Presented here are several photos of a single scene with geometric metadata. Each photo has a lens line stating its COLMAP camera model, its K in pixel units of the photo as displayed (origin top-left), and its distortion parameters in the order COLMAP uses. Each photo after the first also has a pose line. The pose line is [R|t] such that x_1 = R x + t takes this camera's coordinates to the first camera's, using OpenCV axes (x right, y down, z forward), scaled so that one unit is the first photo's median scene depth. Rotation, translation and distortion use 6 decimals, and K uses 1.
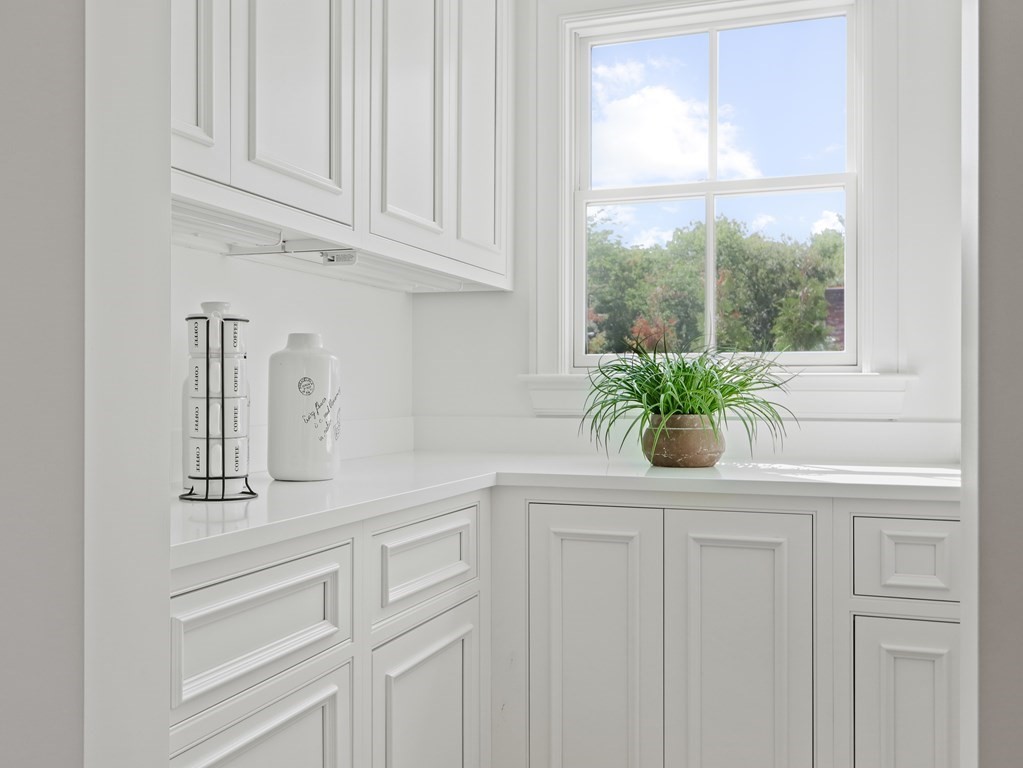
lens RADIAL K [[986.1, 0, 511.5], [0, 986.1, 384.0], [0, 0, 1]] dist [0.004742, -0.001800]
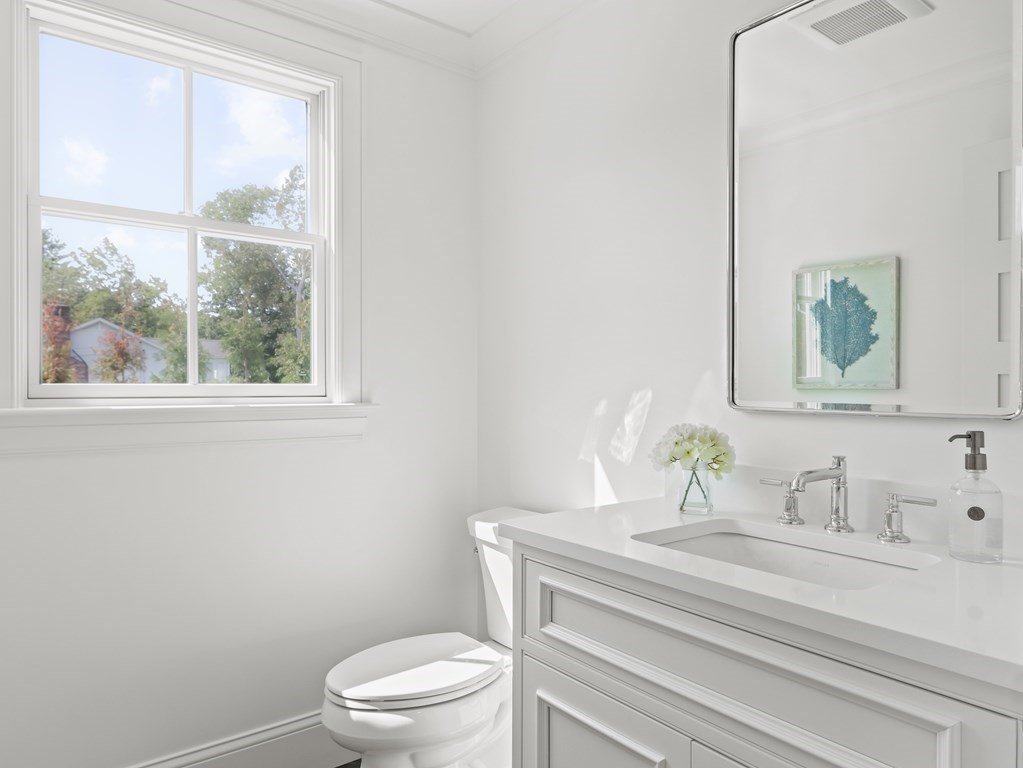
lens RADIAL K [[664.7, 0, 496.8], [0, 664.7, 383.2], [0, 0, 1]] dist [-0.005637, -0.002997]
pose [[0.553779, -0.001737, 0.832662, -0.190238], [-0.006080, 0.999963, 0.006130, -0.036938], [-0.832642, -0.008457, 0.553748, 0.340483]]
